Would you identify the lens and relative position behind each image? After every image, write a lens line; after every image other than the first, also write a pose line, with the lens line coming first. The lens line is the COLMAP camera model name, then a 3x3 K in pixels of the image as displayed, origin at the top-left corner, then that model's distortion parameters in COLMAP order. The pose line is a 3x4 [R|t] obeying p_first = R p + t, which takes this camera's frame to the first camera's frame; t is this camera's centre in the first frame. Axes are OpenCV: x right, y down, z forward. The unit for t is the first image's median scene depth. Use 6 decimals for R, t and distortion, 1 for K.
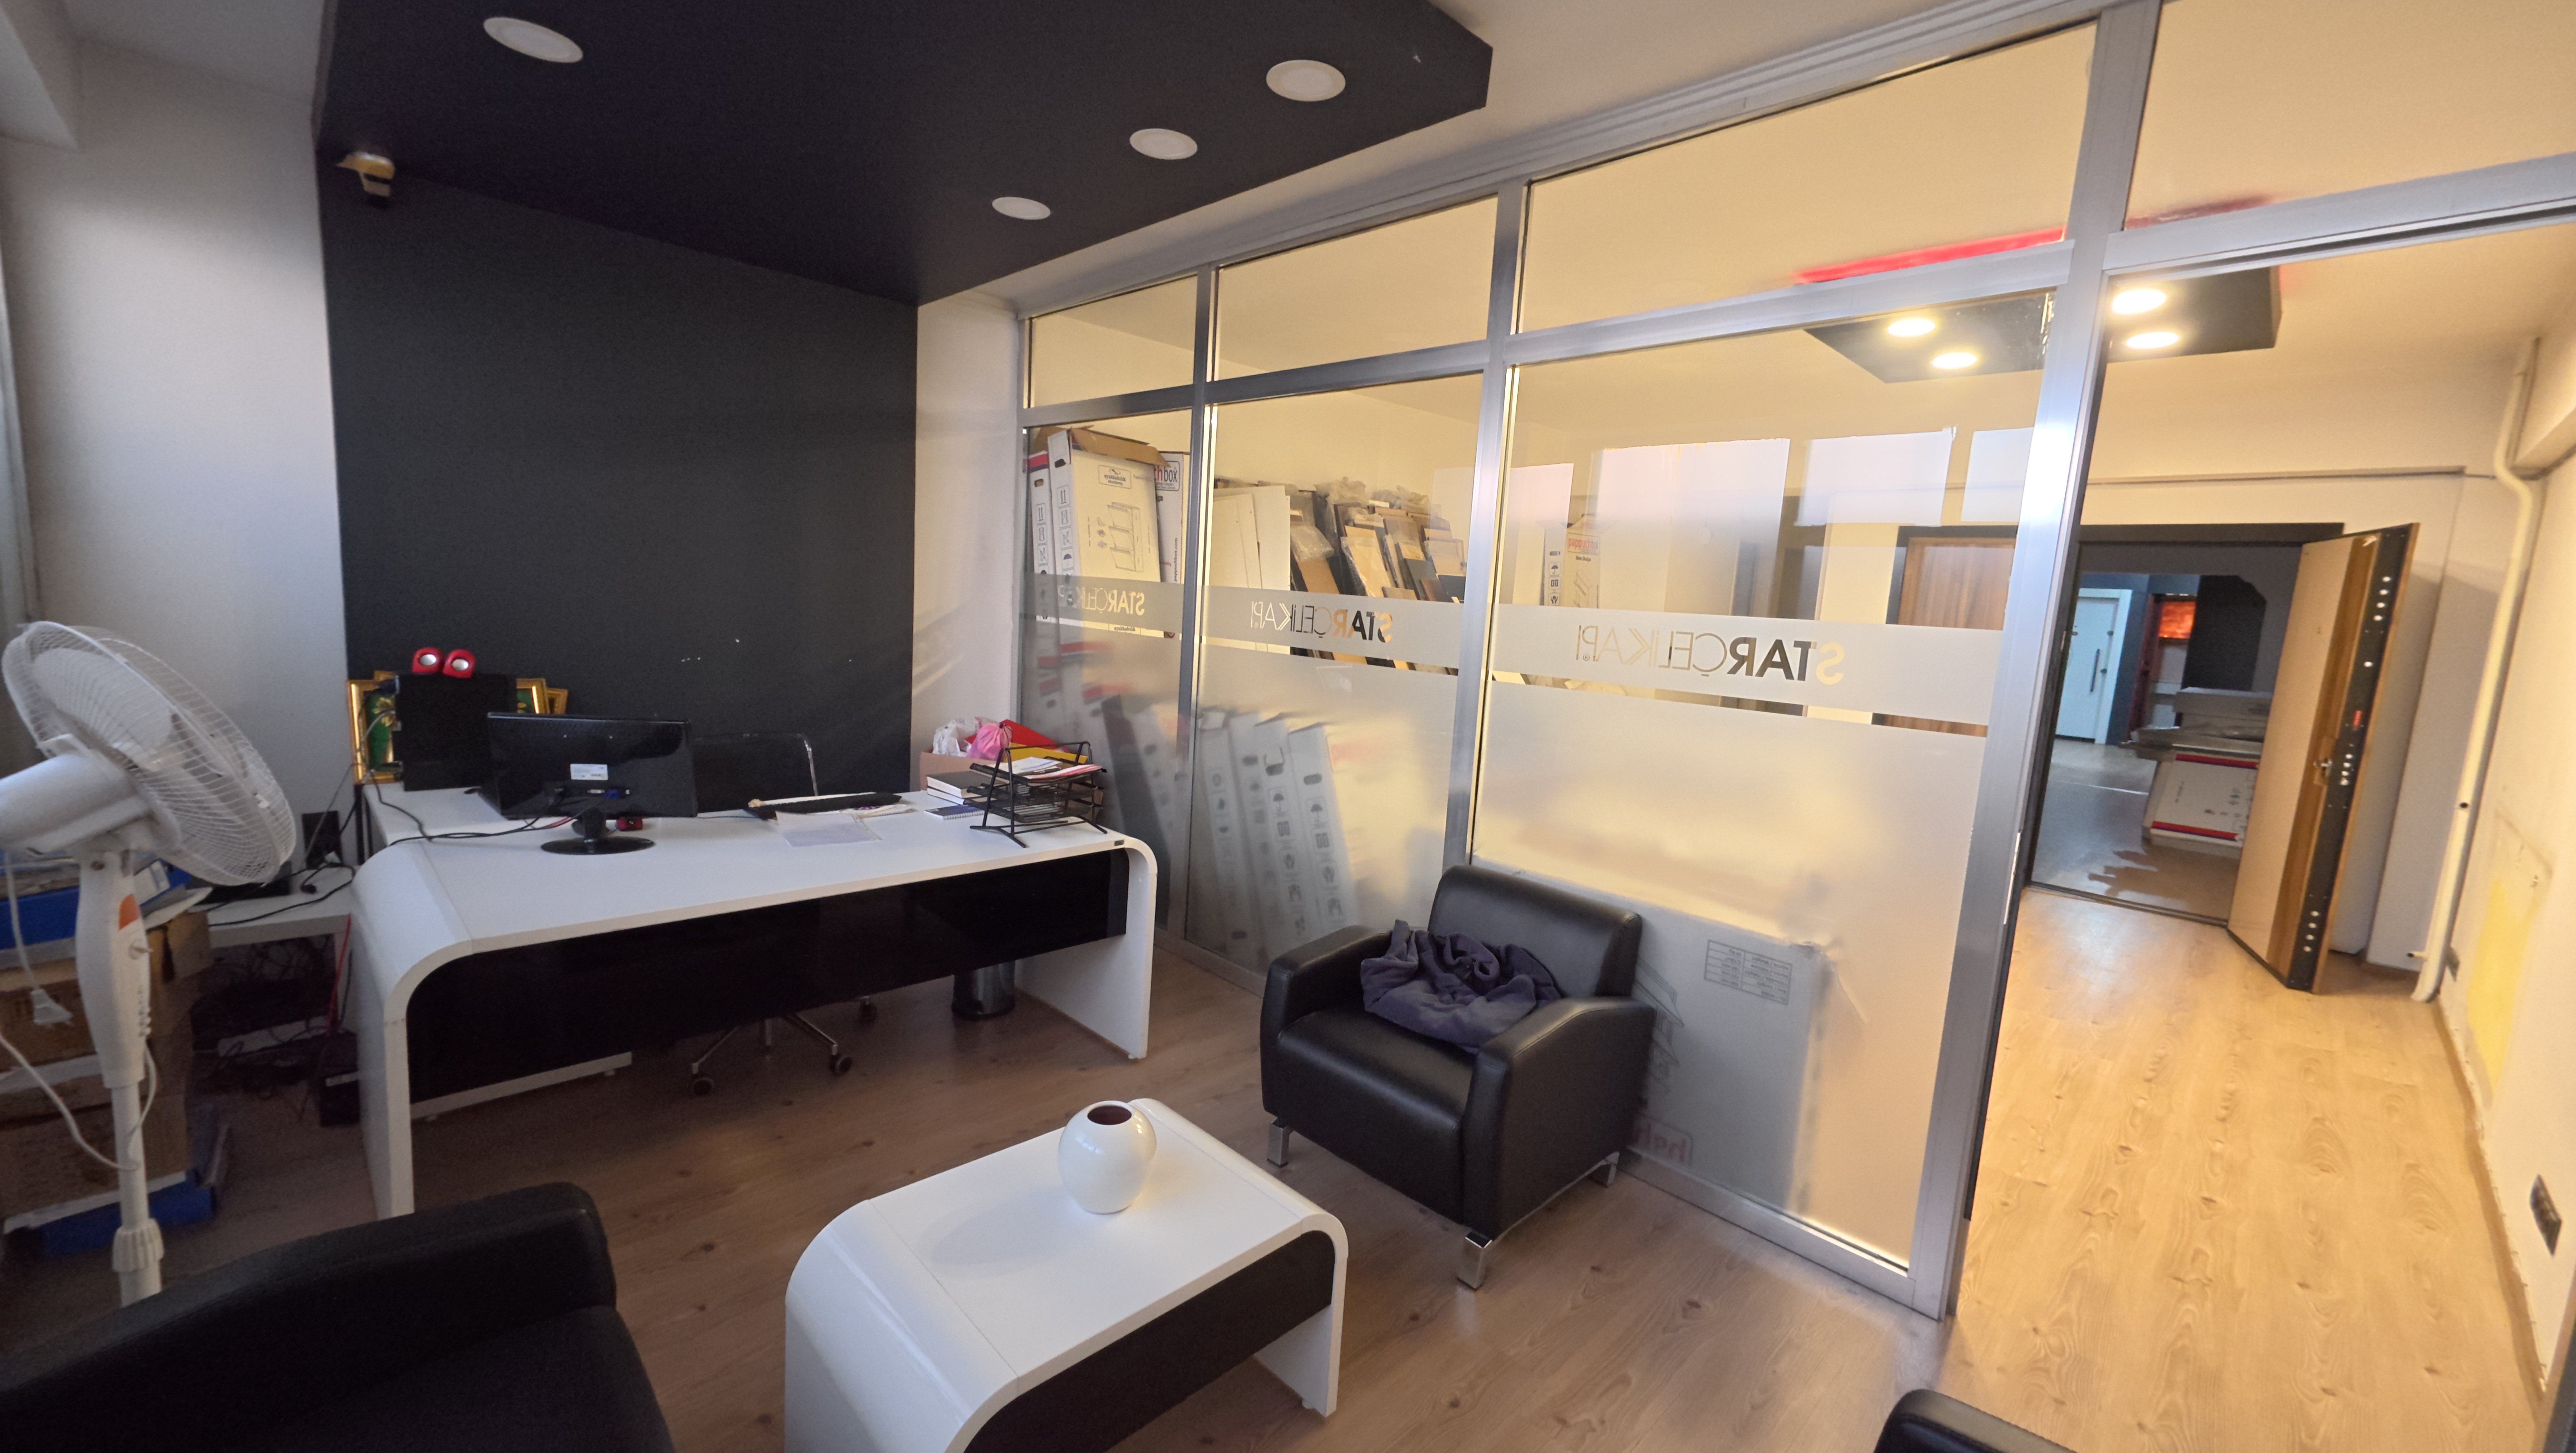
lens RADIAL K [[1008.1, 0, 1279.4], [0, 1008.1, 720.2], [0, 0, 1]] dist [0.010686, -0.002125]
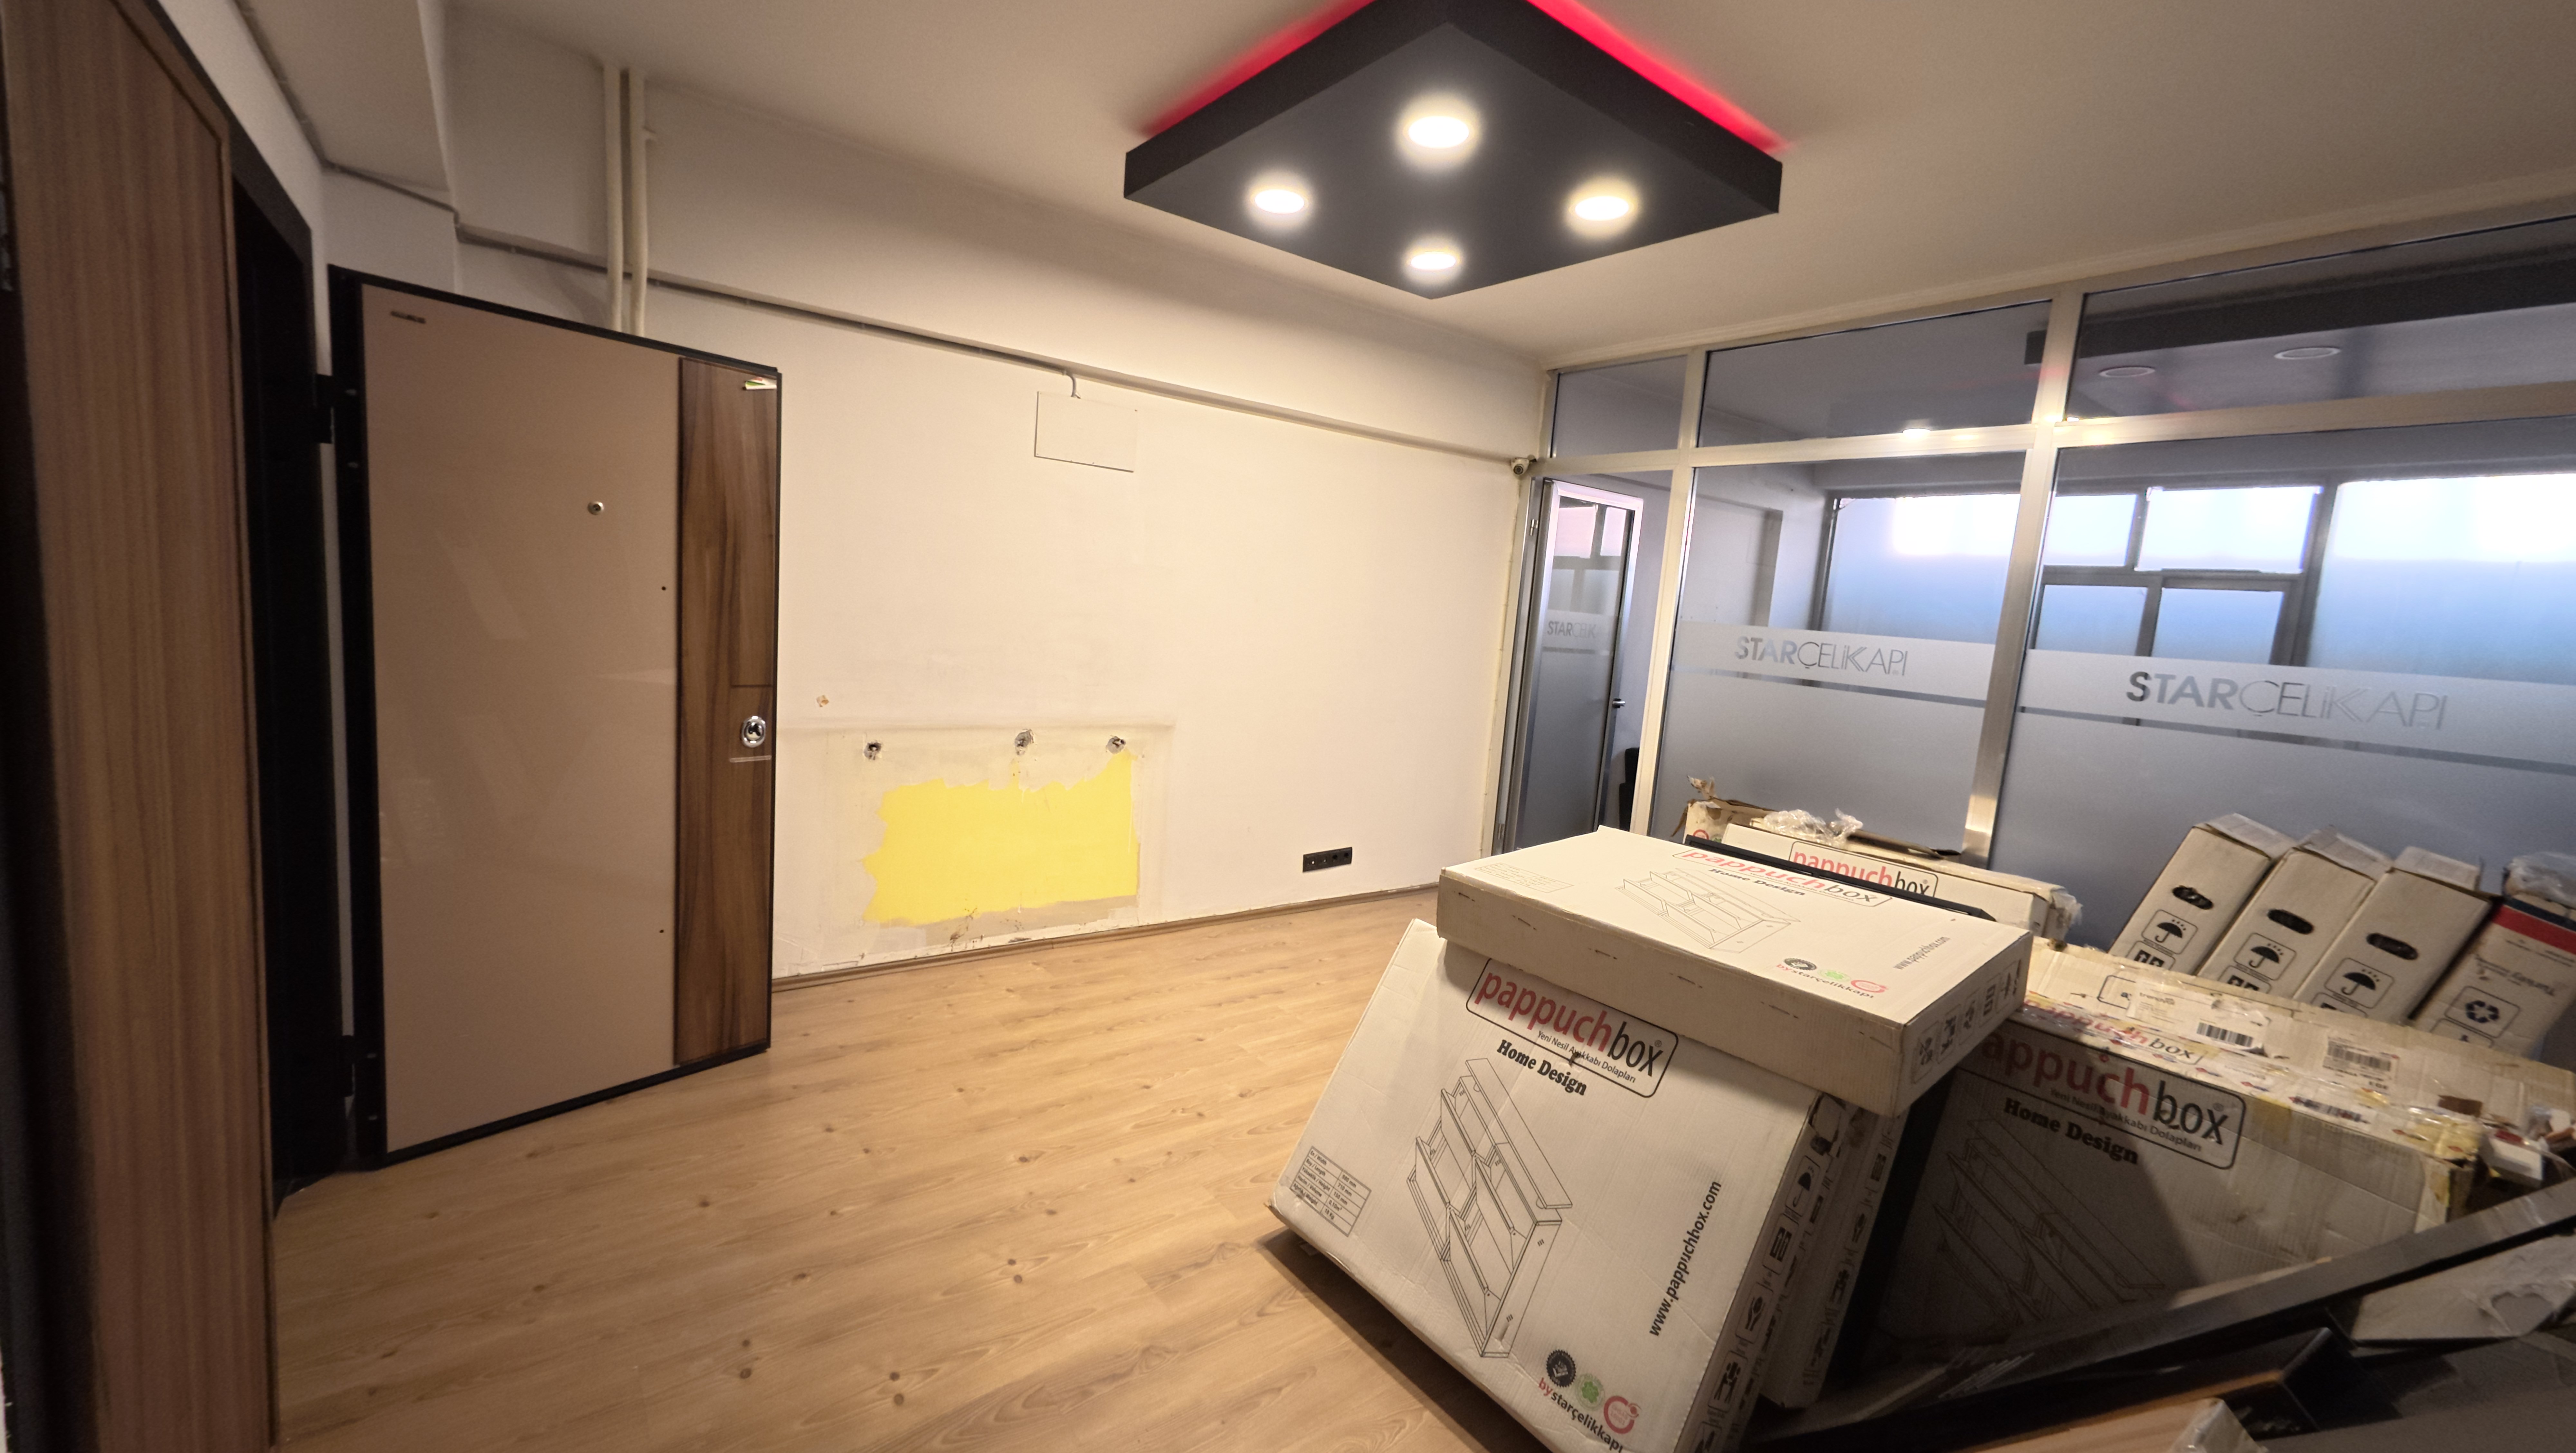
lens RADIAL K [[1008.1, 0, 1279.4], [0, 1008.1, 720.2], [0, 0, 1]] dist [0.010686, -0.002125]
pose [[-0.983065, -0.146558, 0.110021, 0.872902], [-0.113987, 0.959098, 0.259111, -0.236192], [-0.143496, 0.242182, -0.959561, 2.213560]]
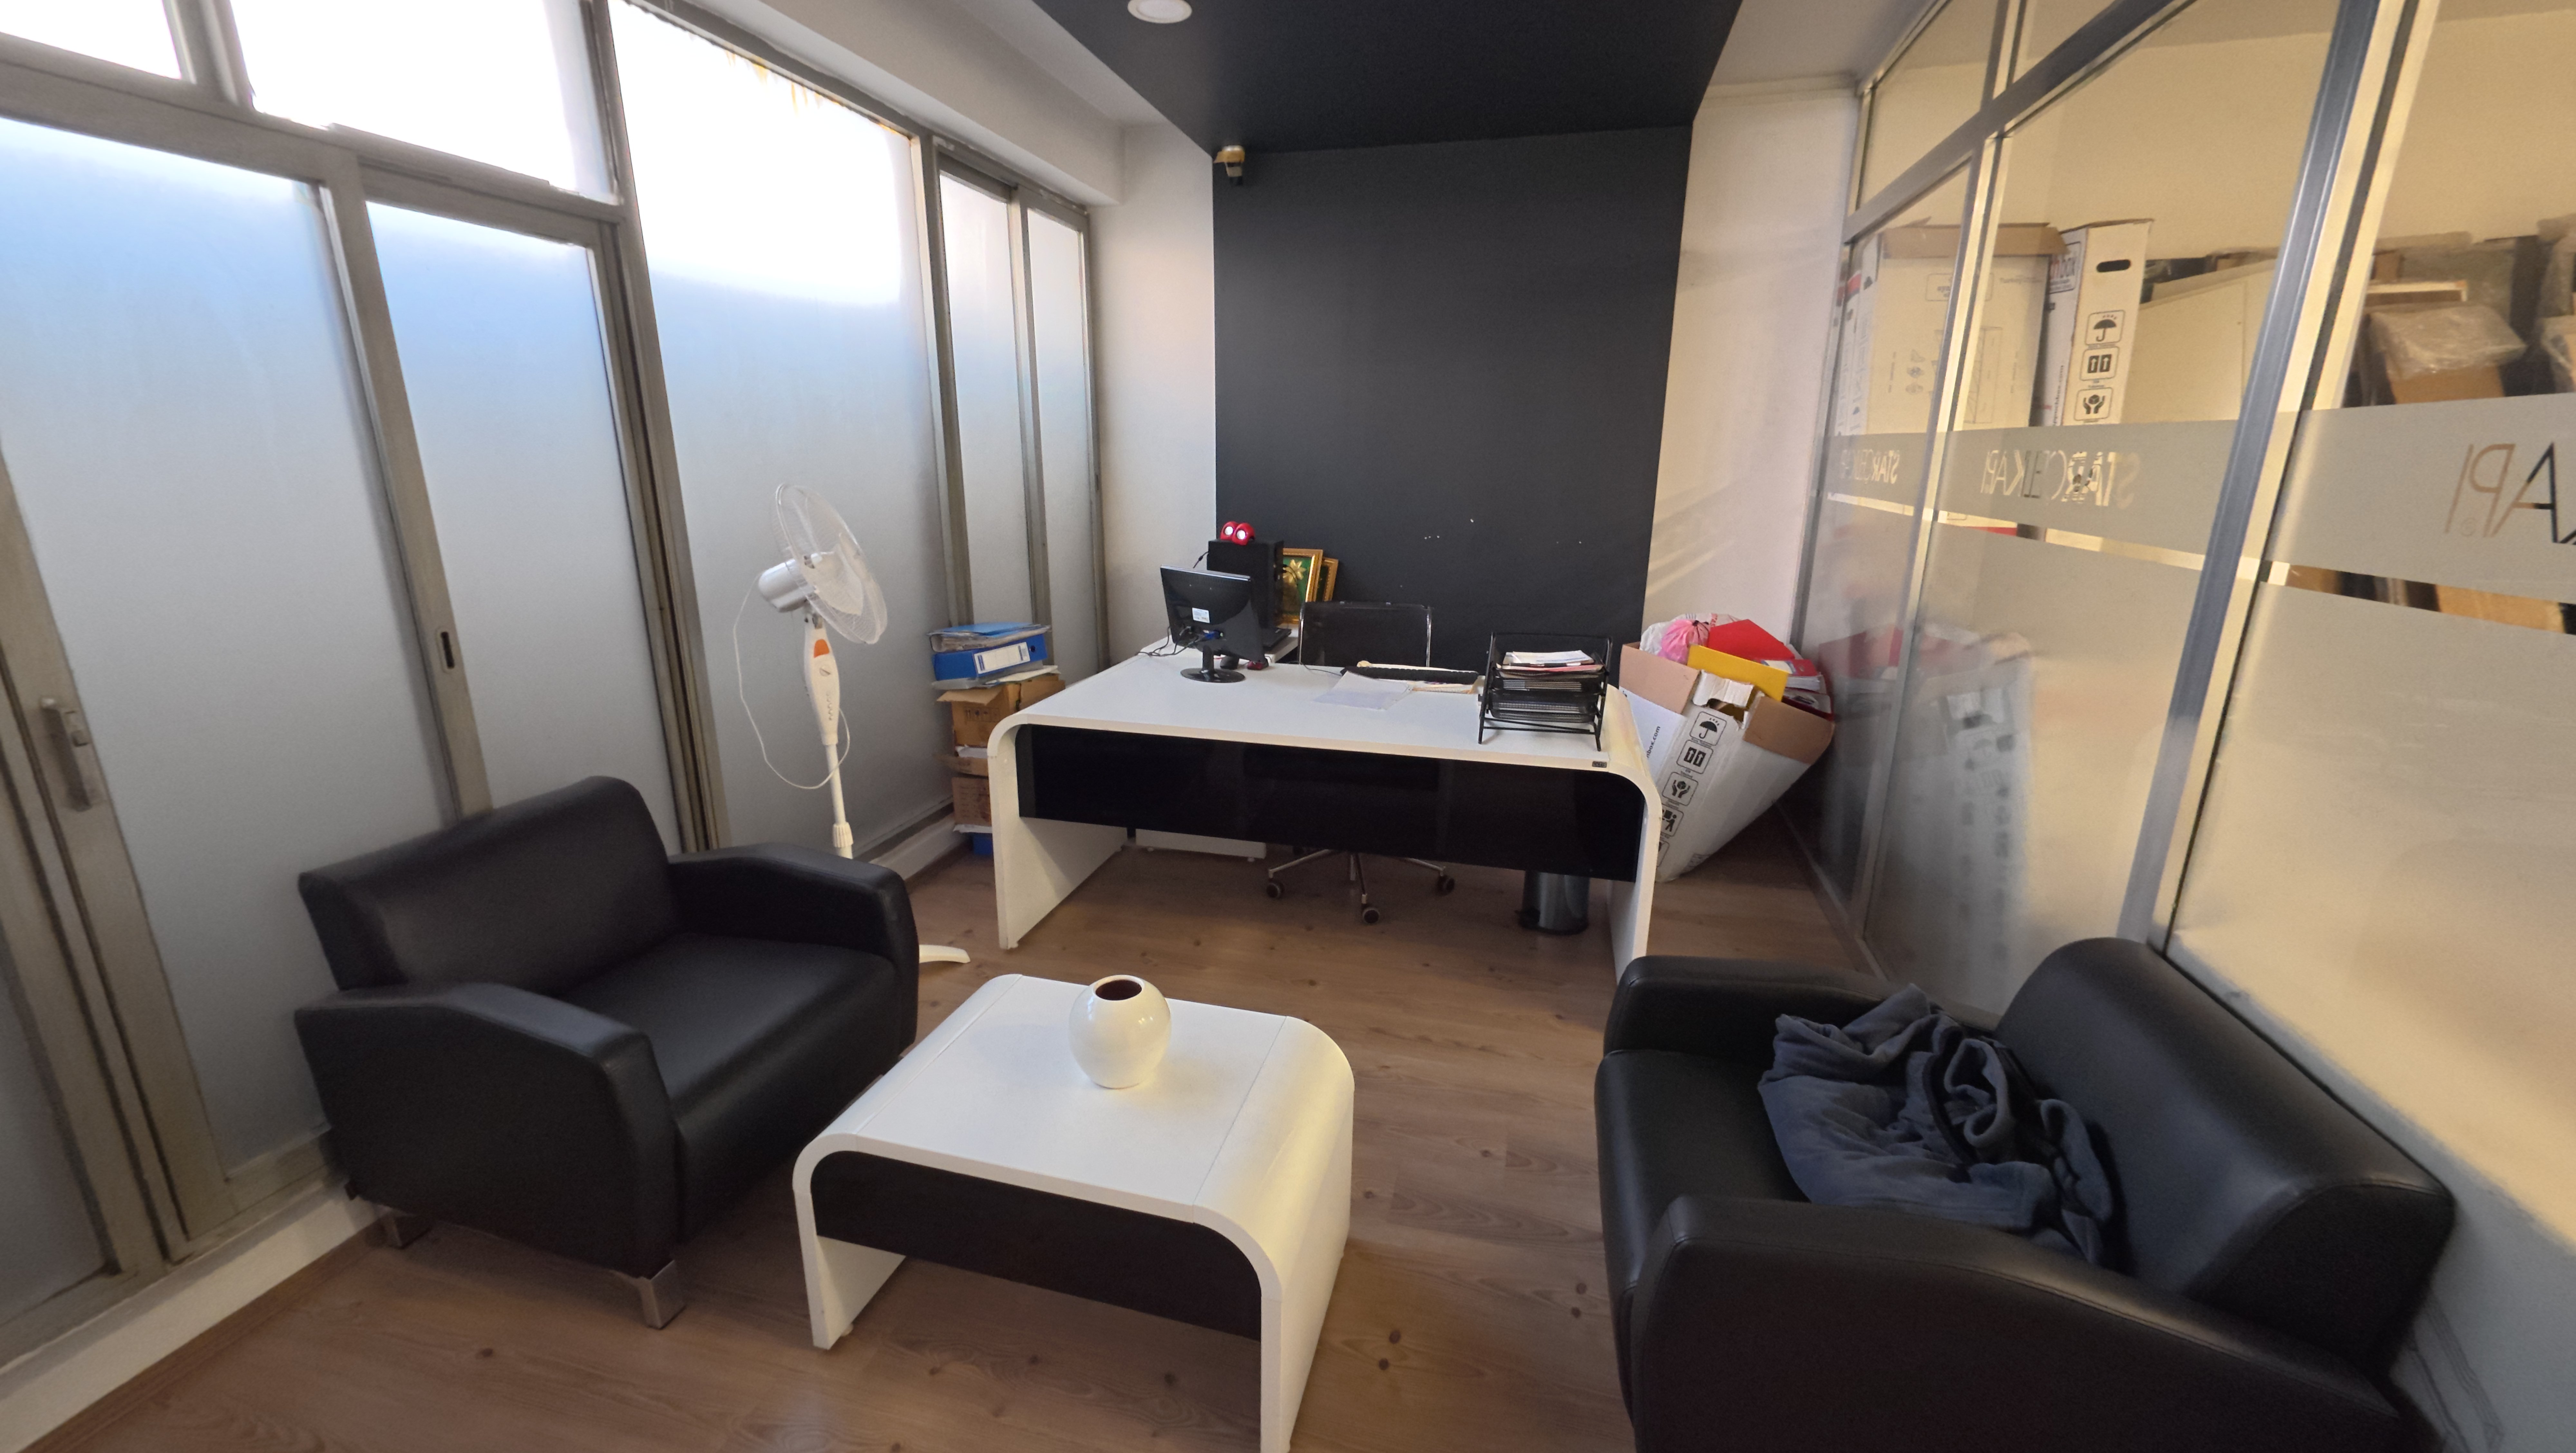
lens RADIAL K [[1008.8, 0, 1273.3], [0, 1008.8, 723.6], [0, 0, 1]] dist [-0.000559, 0.004633]
pose [[0.505757, 0.166603, -0.846436, 0.371411], [-0.085318, 0.986024, 0.143099, -0.002417], [0.858447, -0.000157, 0.512903, 0.356390]]
